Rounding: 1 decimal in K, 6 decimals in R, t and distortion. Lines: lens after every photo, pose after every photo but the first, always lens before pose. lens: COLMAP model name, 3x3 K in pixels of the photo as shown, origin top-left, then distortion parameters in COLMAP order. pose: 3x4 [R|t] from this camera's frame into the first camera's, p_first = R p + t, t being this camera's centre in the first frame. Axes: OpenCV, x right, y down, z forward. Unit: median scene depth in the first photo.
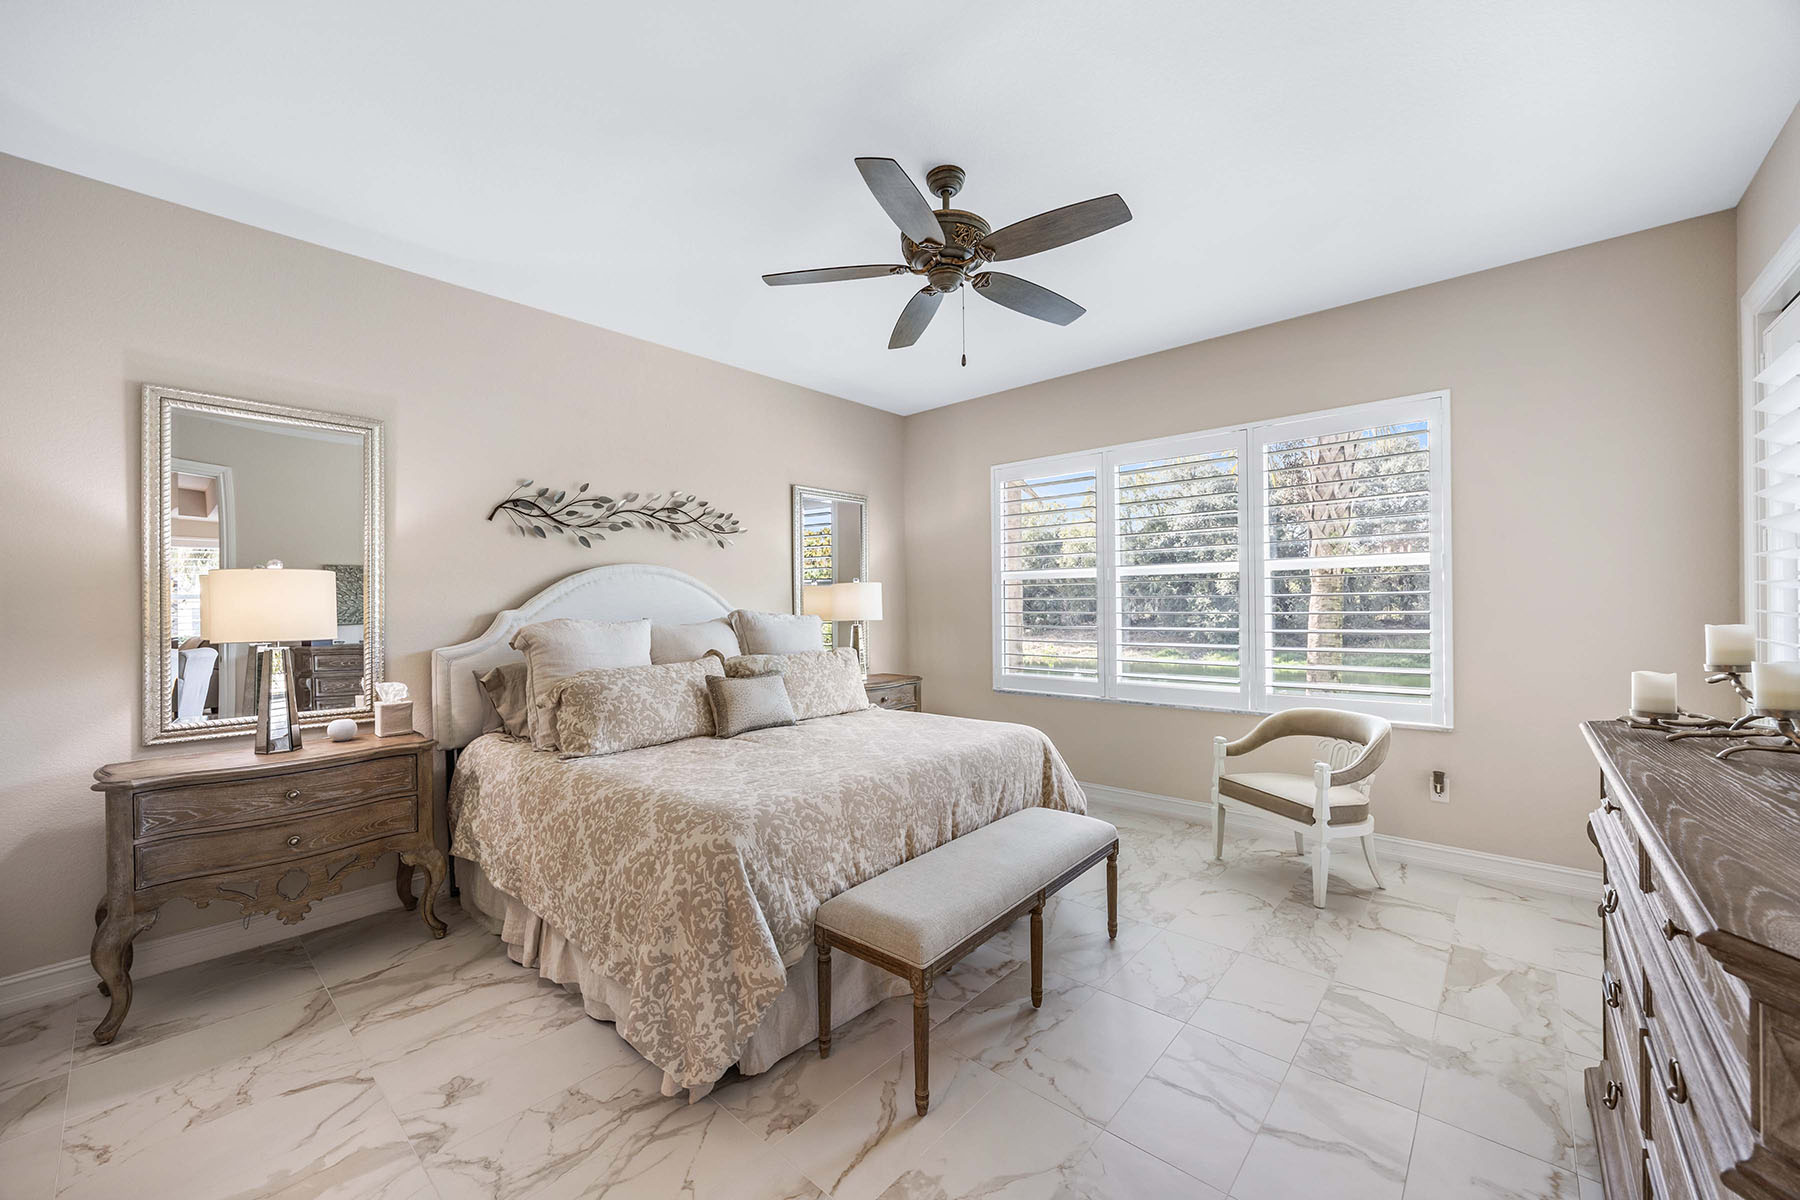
lens RADIAL K [[697.4, 0, 899.1], [0, 697.4, 601.8], [0, 0, 1]] dist [-0.001451, -0.000115]
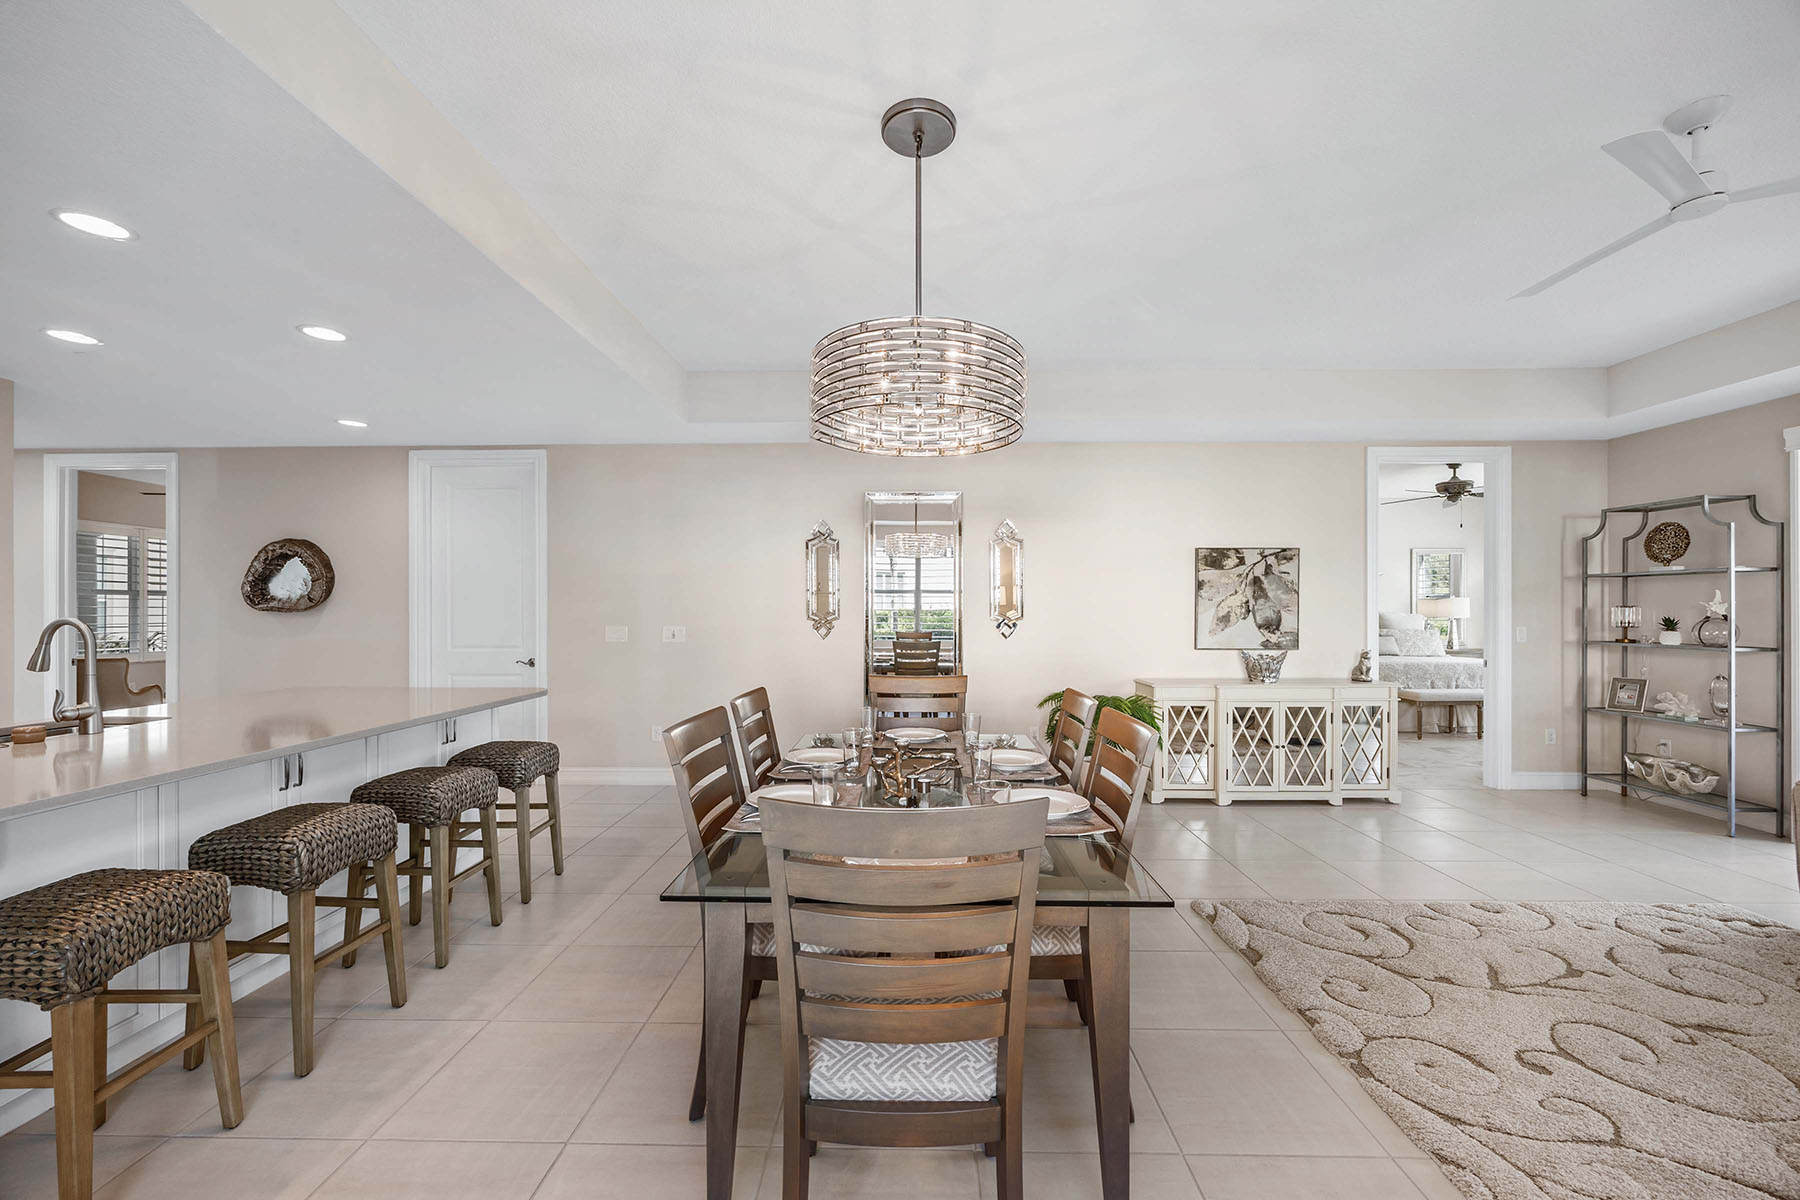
lens RADIAL K [[689.1, 0, 901.5], [0, 689.1, 610.9], [0, 0, 1]] dist [-0.001356, -0.000095]
pose [[0.646543, 0.009114, -0.762823, 0.409637], [-0.004169, 0.999956, 0.008414, -0.000267], [0.762866, -0.002260, 0.646553, -1.398950]]
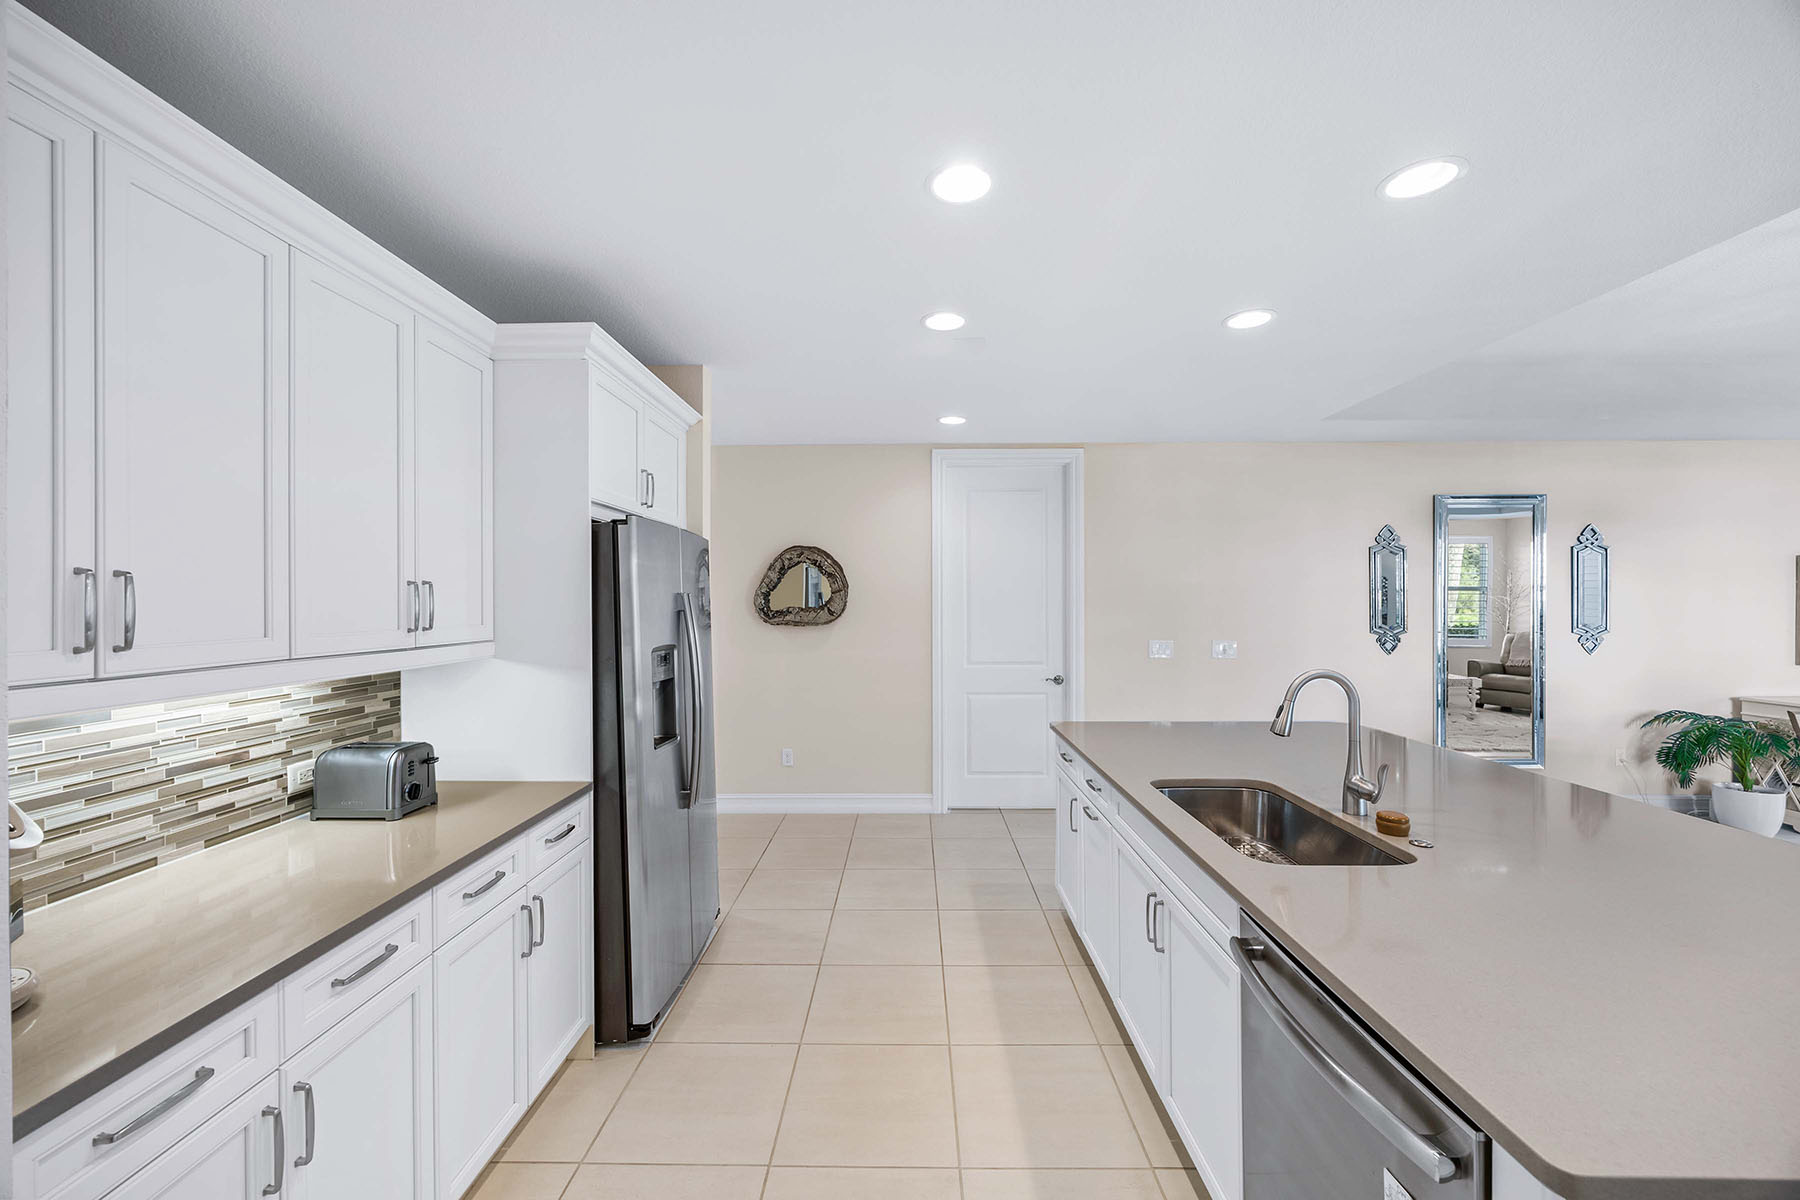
lens RADIAL K [[683.0, 0, 898.3], [0, 683.0, 603.5], [0, 0, 1]] dist [-0.001742, -0.000063]
pose [[0.647884, 0.010669, -0.761665, -0.199967], [-0.001660, 0.999919, 0.012594, -0.030684], [0.761738, -0.006895, 0.647849, -1.964685]]
